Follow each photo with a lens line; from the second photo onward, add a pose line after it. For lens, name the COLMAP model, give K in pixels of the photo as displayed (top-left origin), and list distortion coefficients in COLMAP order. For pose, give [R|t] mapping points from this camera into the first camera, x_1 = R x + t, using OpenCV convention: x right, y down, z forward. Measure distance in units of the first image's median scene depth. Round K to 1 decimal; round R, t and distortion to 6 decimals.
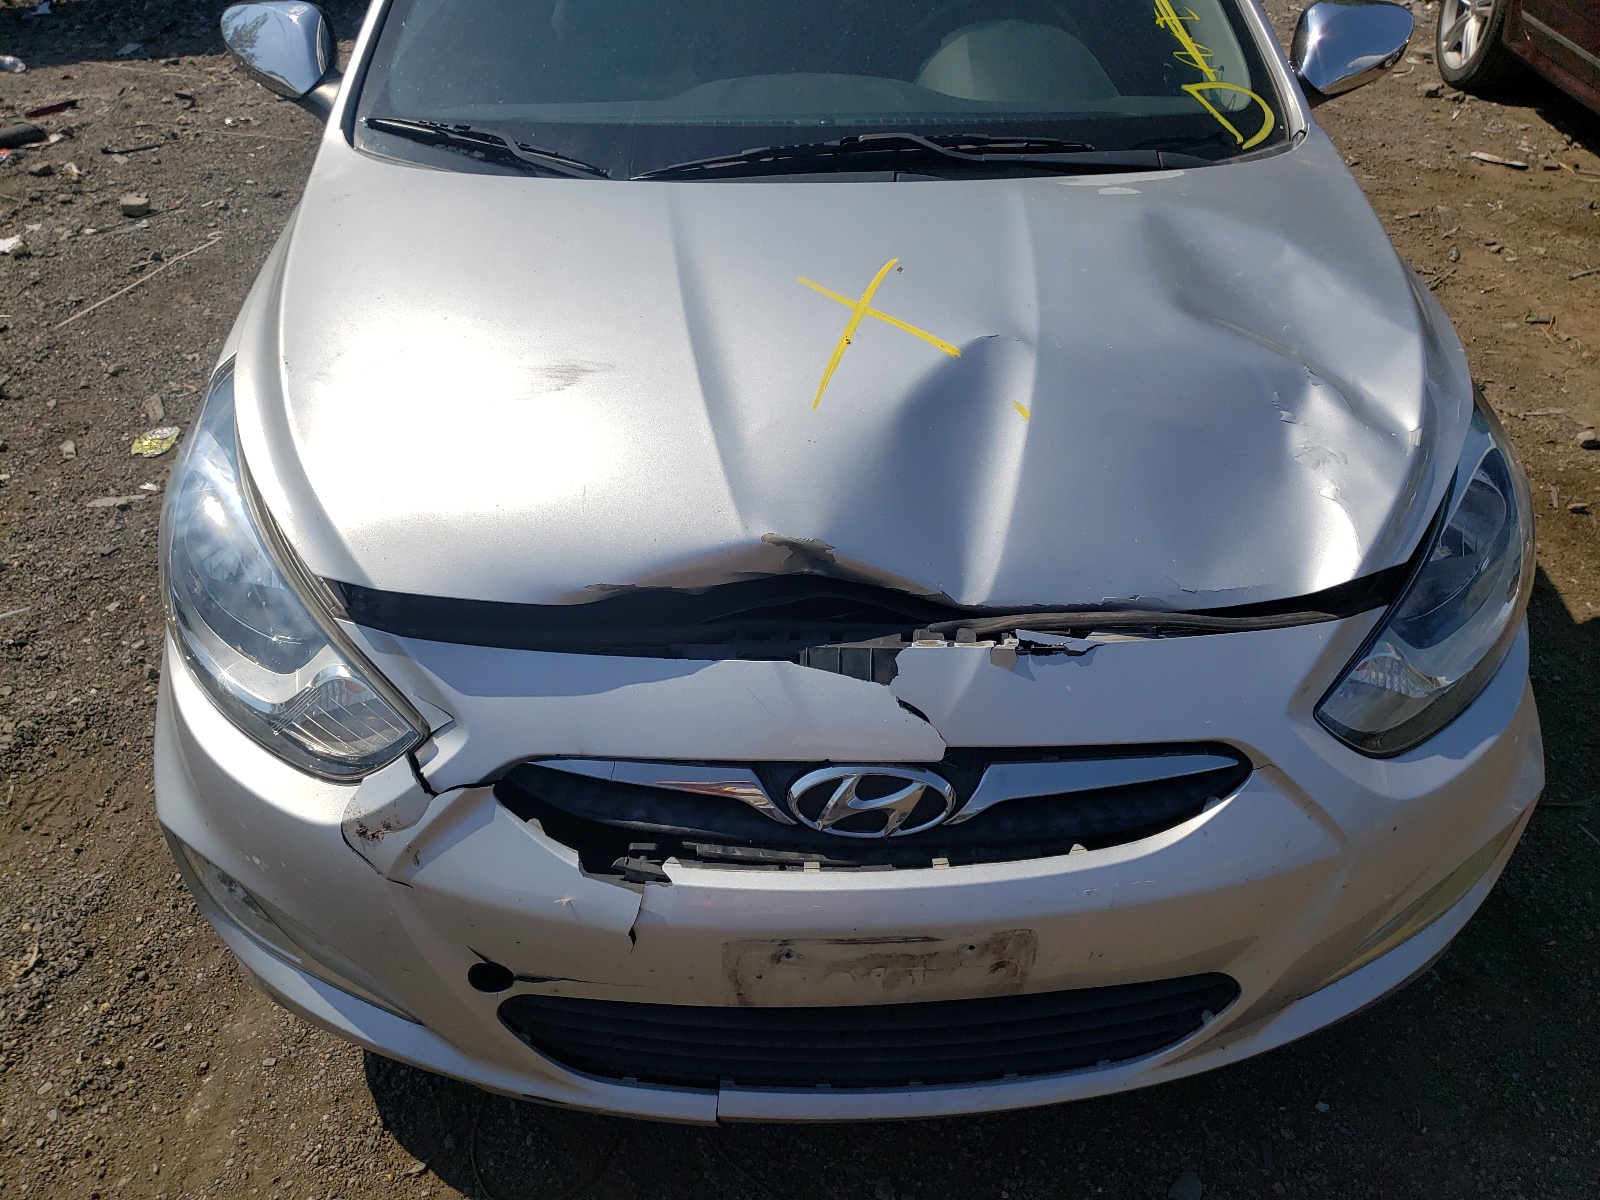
lens RADIAL K [[1277.8, 0, 749.4], [0, 1277.8, 550.5], [0, 0, 1]] dist [0.062735, -0.063777]
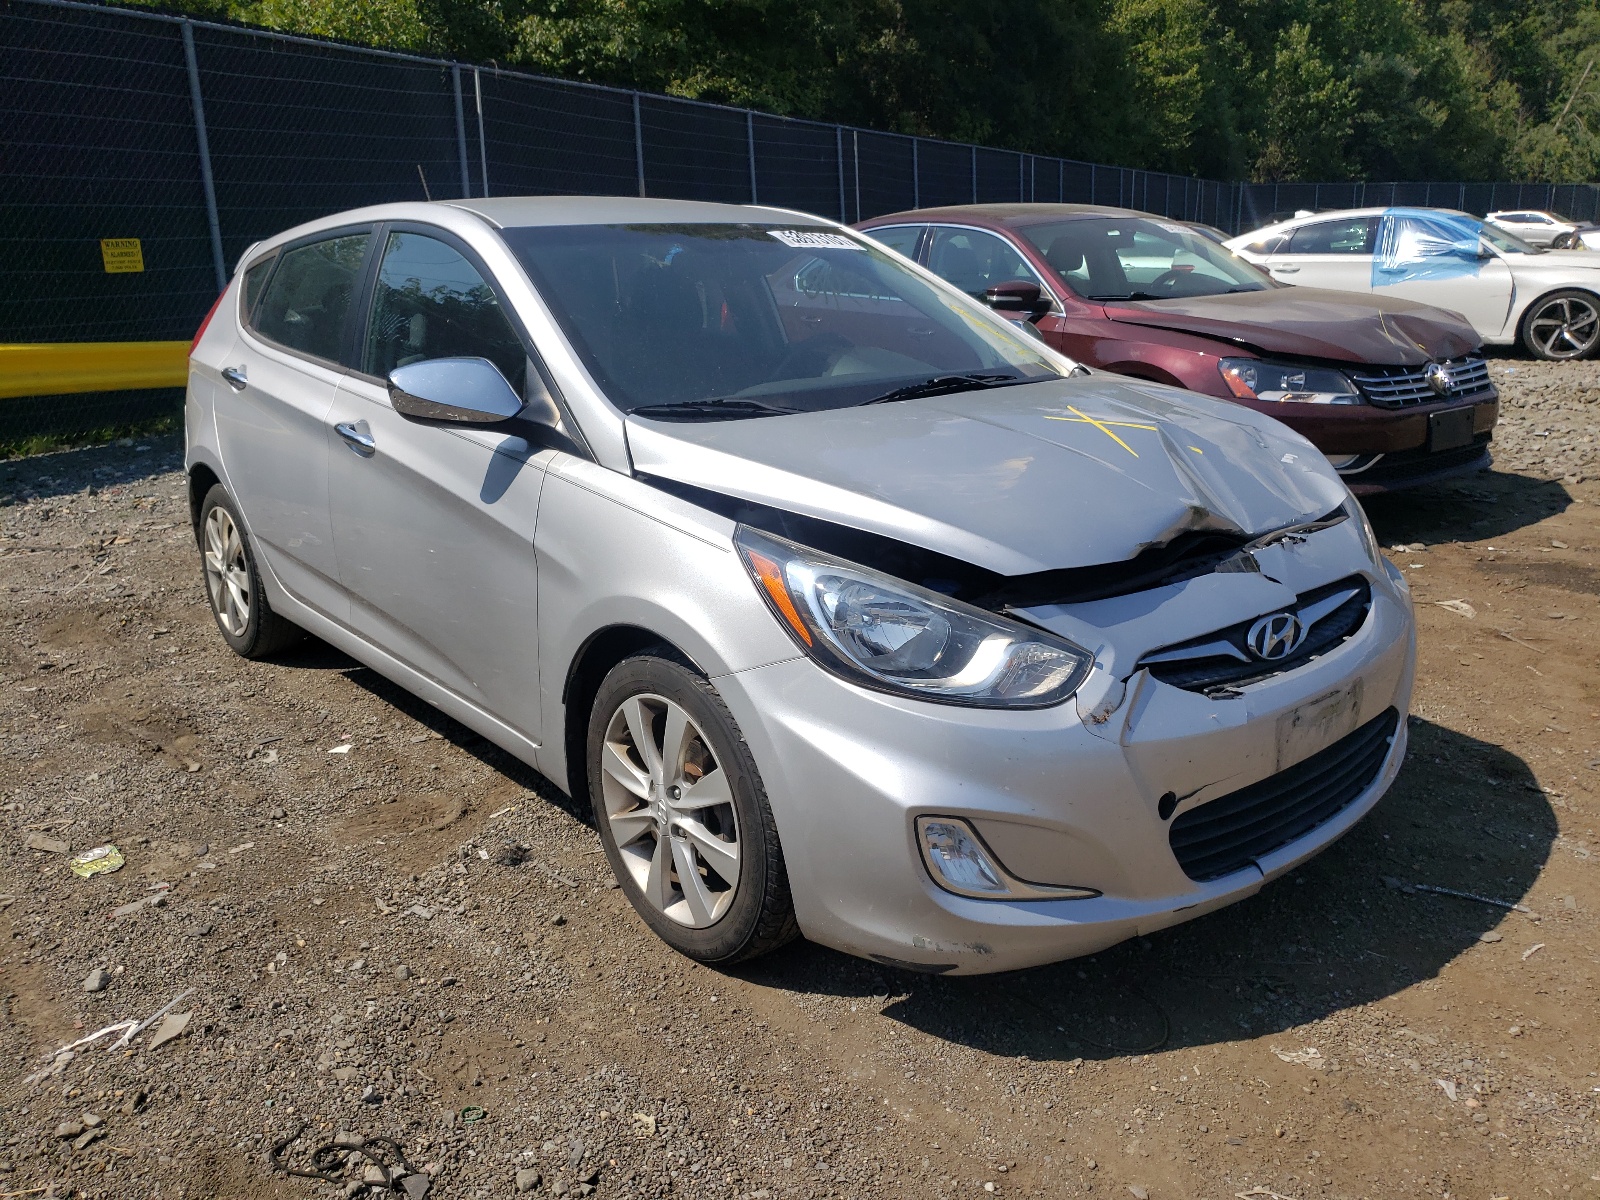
lens RADIAL K [[1298.6, 0, 728.3], [0, 1298.6, 525.2], [0, 0, 1]] dist [0.074636, -0.097139]
pose [[0.792963, -0.140000, 0.592967, -1.525925], [0.355176, 0.896984, -0.263192, 0.258373], [-0.495035, 0.419309, 0.761000, -0.083739]]
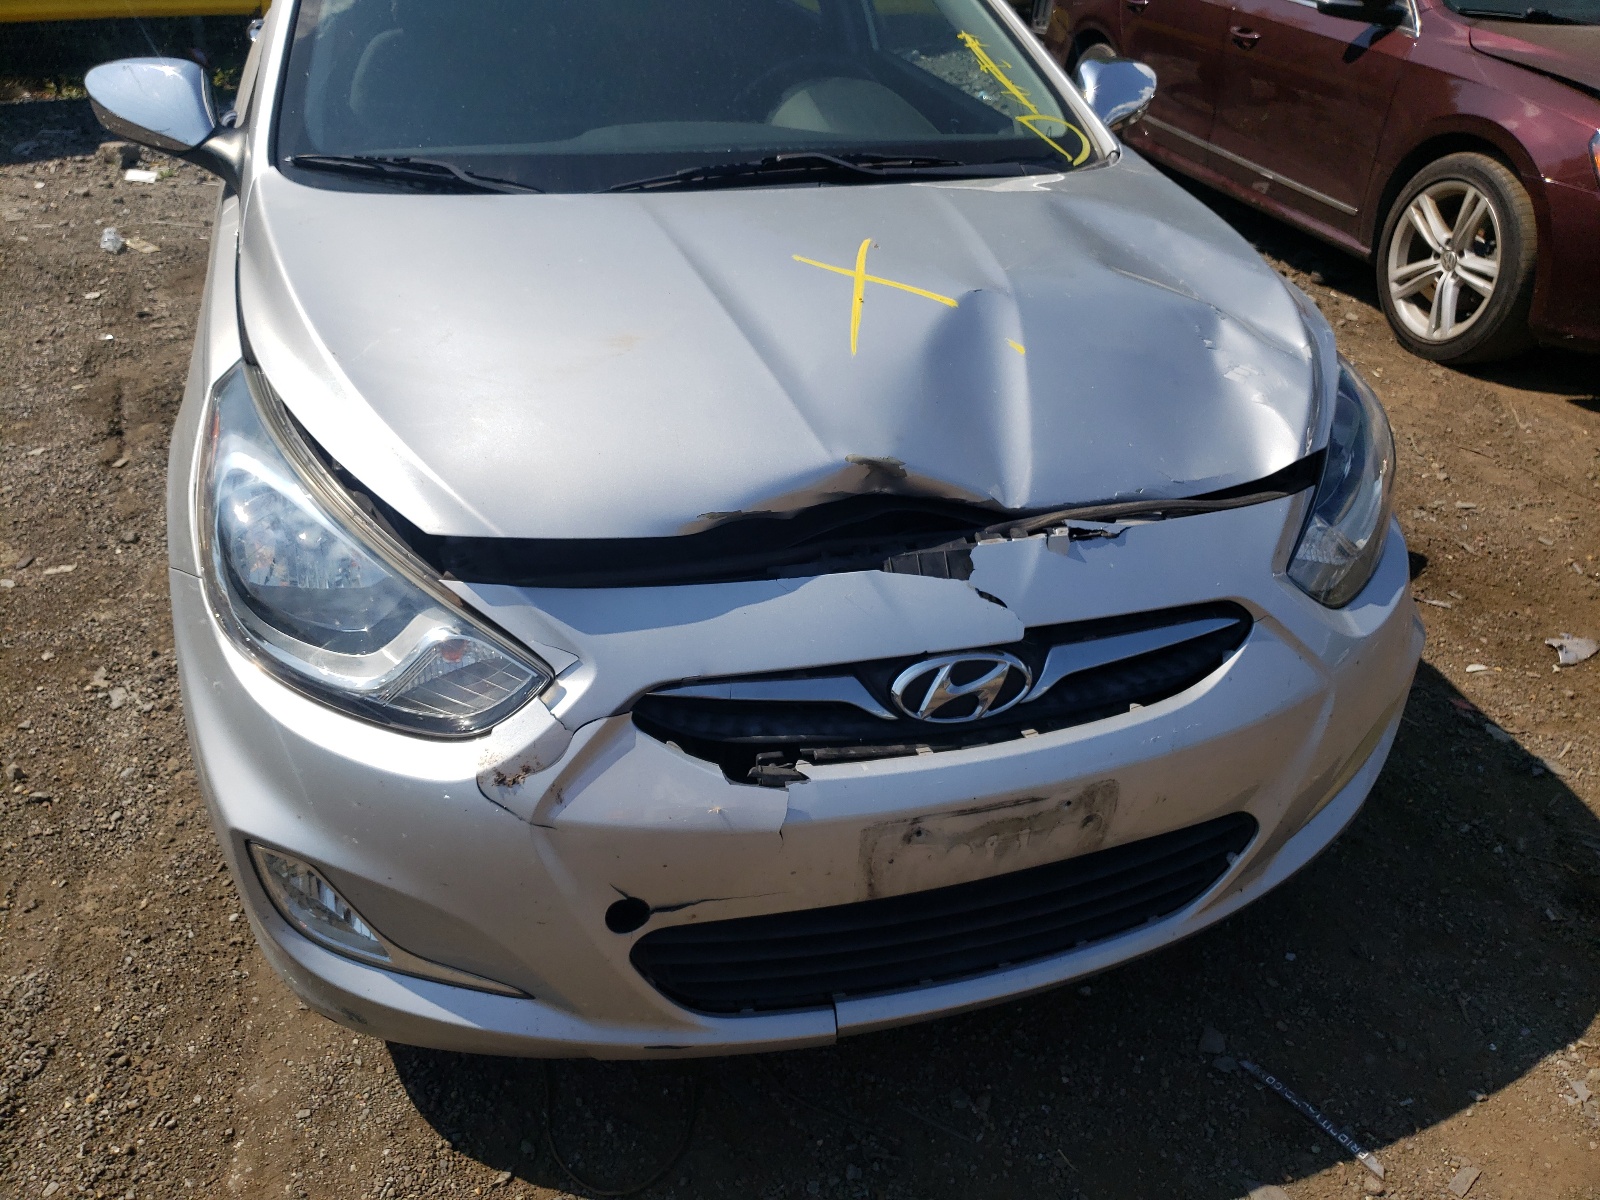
lens RADIAL K [[1298.6, 0, 728.3], [0, 1298.6, 525.2], [0, 0, 1]] dist [0.074636, -0.097139]
pose [[0.964587, -0.090110, 0.247897, -0.355928], [0.119218, 0.987300, -0.105004, 0.146147], [-0.235287, 0.130839, 0.963079, -0.056698]]
